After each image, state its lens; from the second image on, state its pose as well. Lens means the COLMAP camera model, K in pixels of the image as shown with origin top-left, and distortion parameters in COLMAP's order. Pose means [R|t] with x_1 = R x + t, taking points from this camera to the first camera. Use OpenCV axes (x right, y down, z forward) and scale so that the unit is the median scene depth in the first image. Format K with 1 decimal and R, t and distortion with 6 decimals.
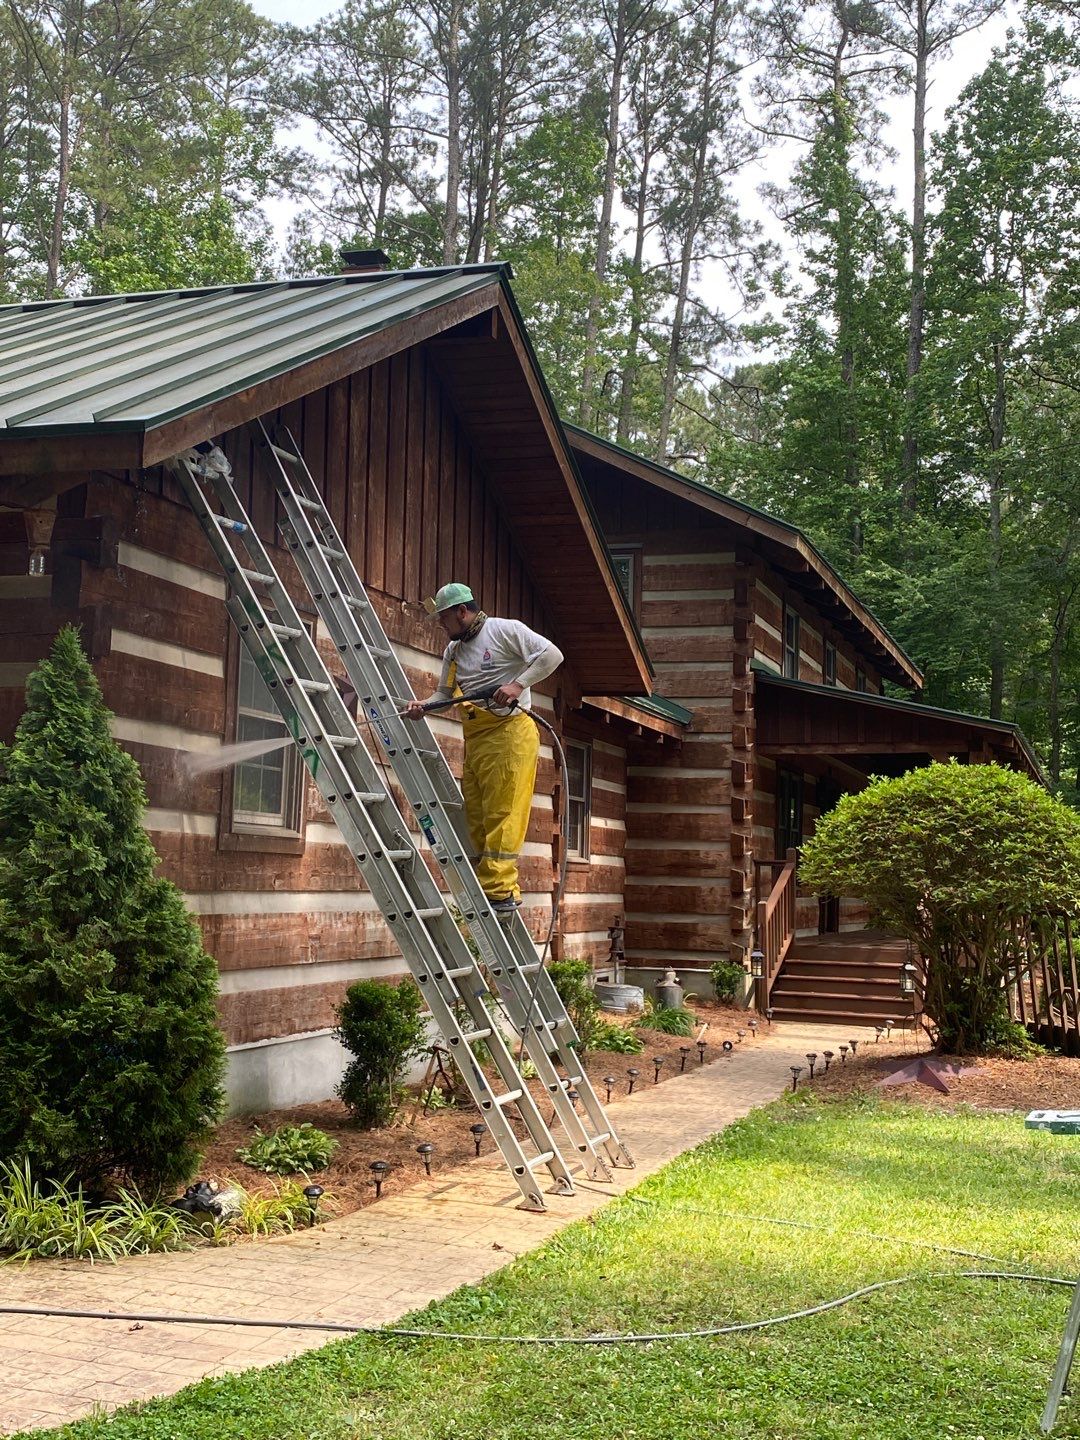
lens RADIAL K [[2236.4, 0, 540.0], [0, 2236.4, 720.0], [0, 0, 1]] dist [0.391252, -1.456035]
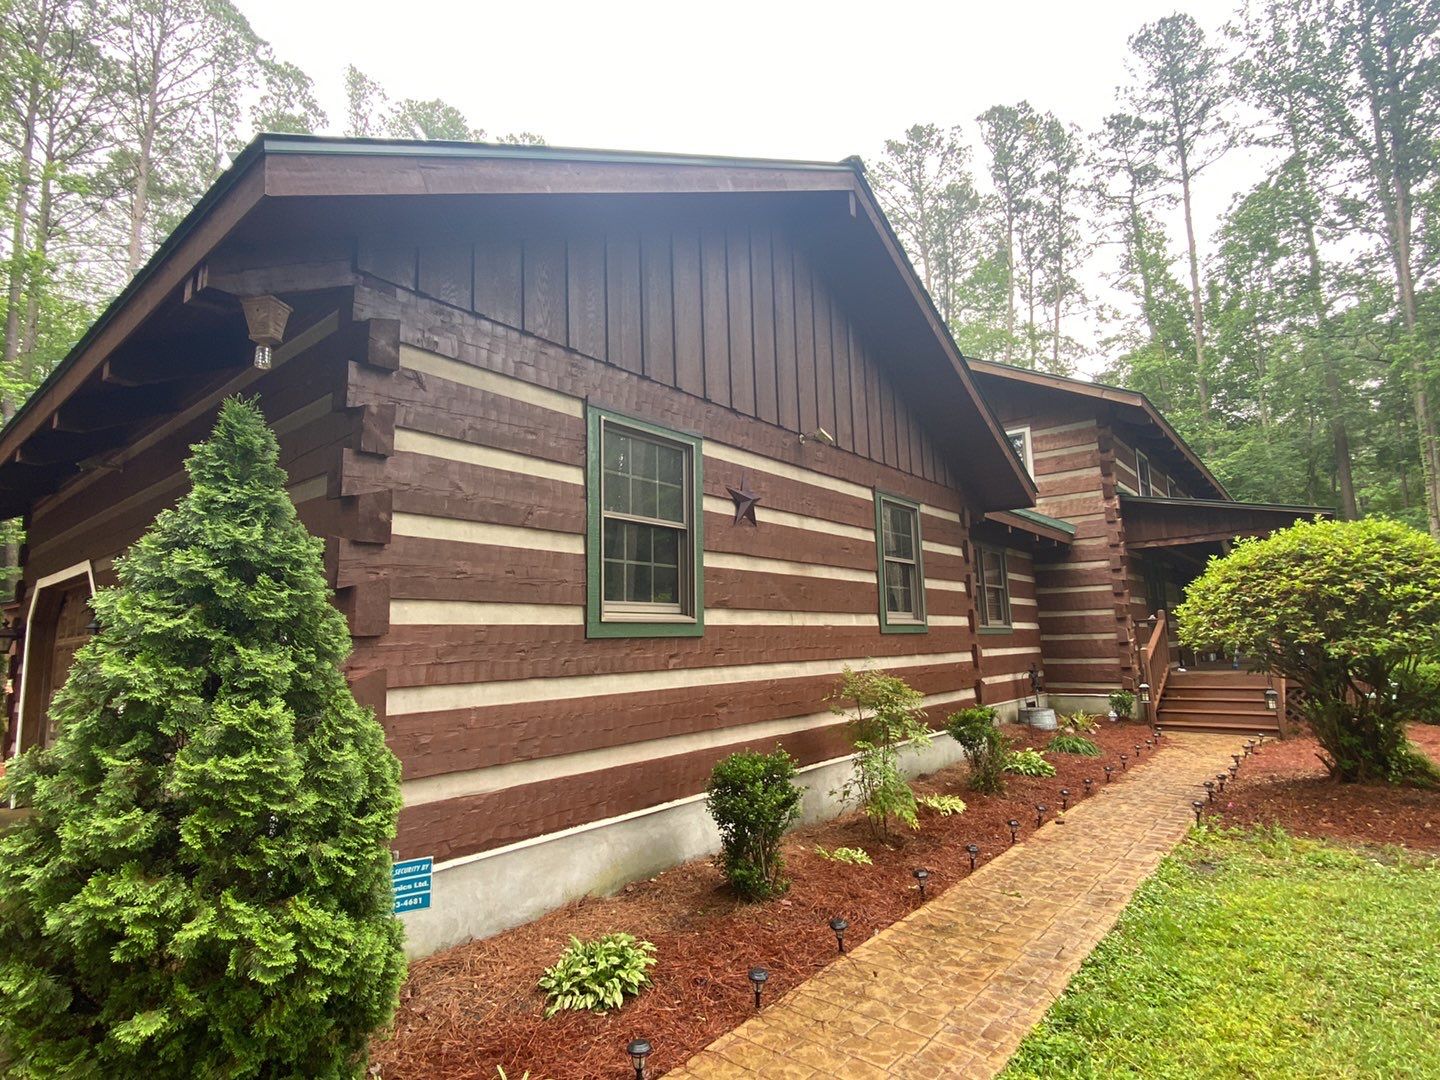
lens RADIAL K [[754.3, 0, 727.4], [0, 754.3, 536.7], [0, 0, 1]] dist [0.025008, -0.000657]
pose [[0.922659, -0.097800, -0.373009, 0.039334], [0.073973, 0.994229, -0.077701, 0.026246], [0.378456, 0.044099, 0.924568, 0.422084]]
